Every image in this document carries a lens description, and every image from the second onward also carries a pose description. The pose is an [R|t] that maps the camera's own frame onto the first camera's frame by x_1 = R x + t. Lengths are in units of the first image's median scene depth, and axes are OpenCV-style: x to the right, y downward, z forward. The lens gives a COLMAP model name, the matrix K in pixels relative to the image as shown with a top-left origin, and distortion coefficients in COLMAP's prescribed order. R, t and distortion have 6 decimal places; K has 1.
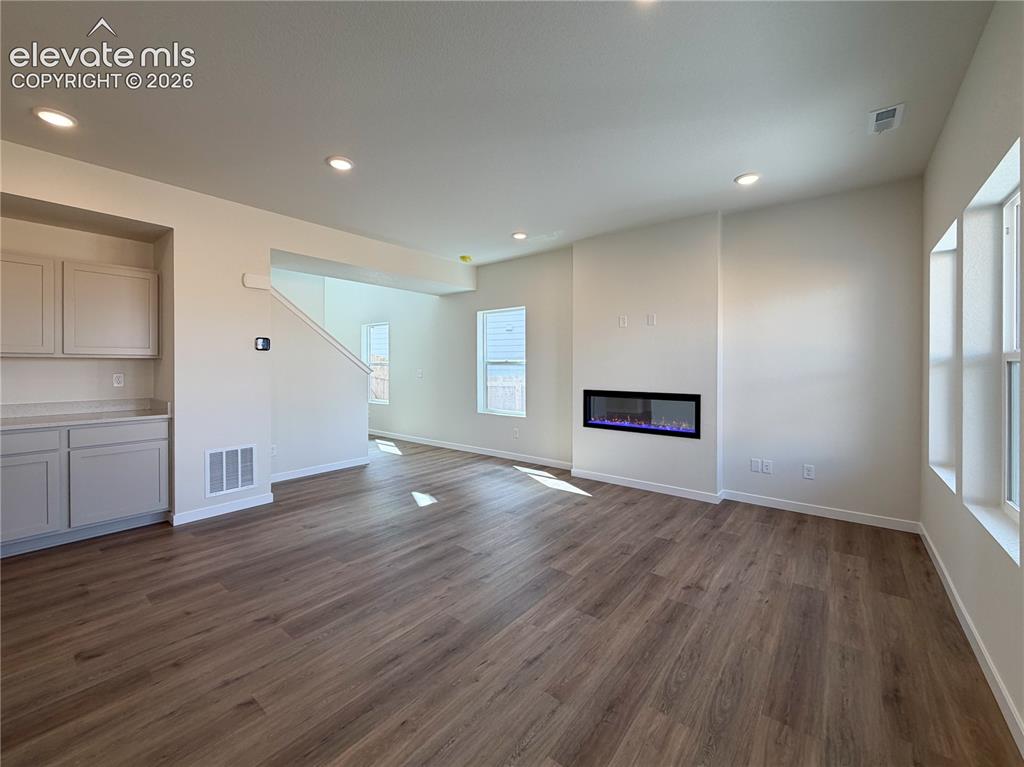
lens RADIAL K [[415.1, 0, 509.3], [0, 415.1, 365.3], [0, 0, 1]] dist [-0.011053, 0.000105]
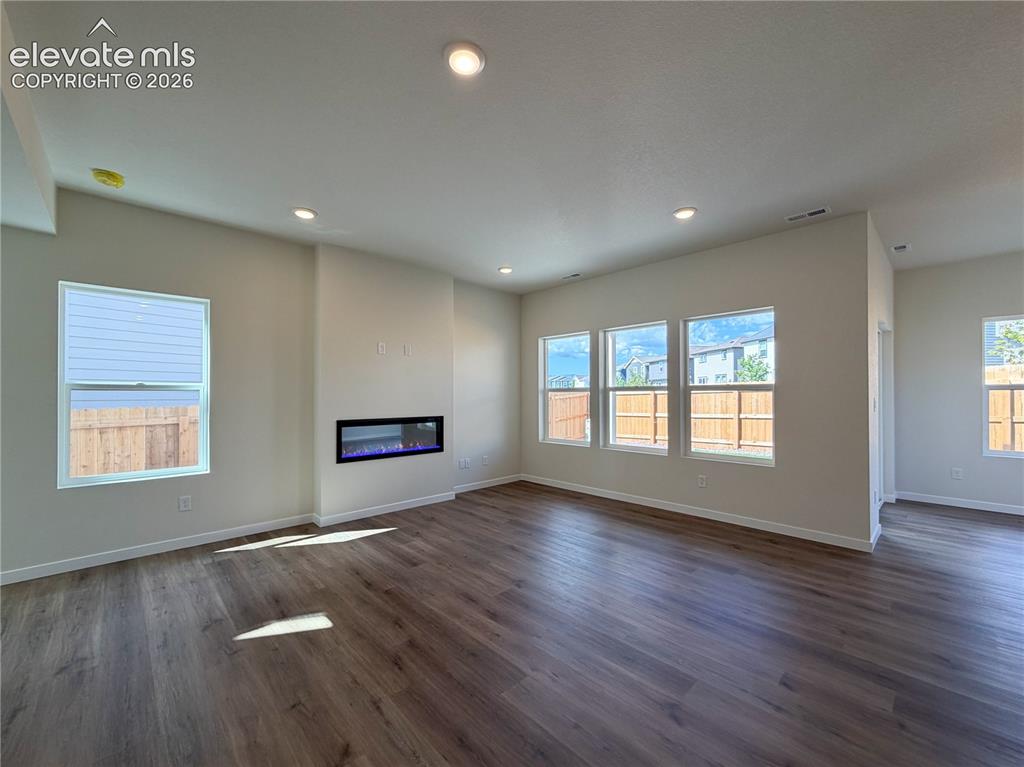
lens RADIAL K [[412.7, 0, 512.6], [0, 412.7, 385.9], [0, 0, 1]] dist [-0.000667, -0.000061]
pose [[0.125711, 0.018881, 0.991887, -0.754148], [-0.001046, 0.999821, -0.018899, 0.003678], [-0.992066, 0.001338, 0.125708, 0.641993]]
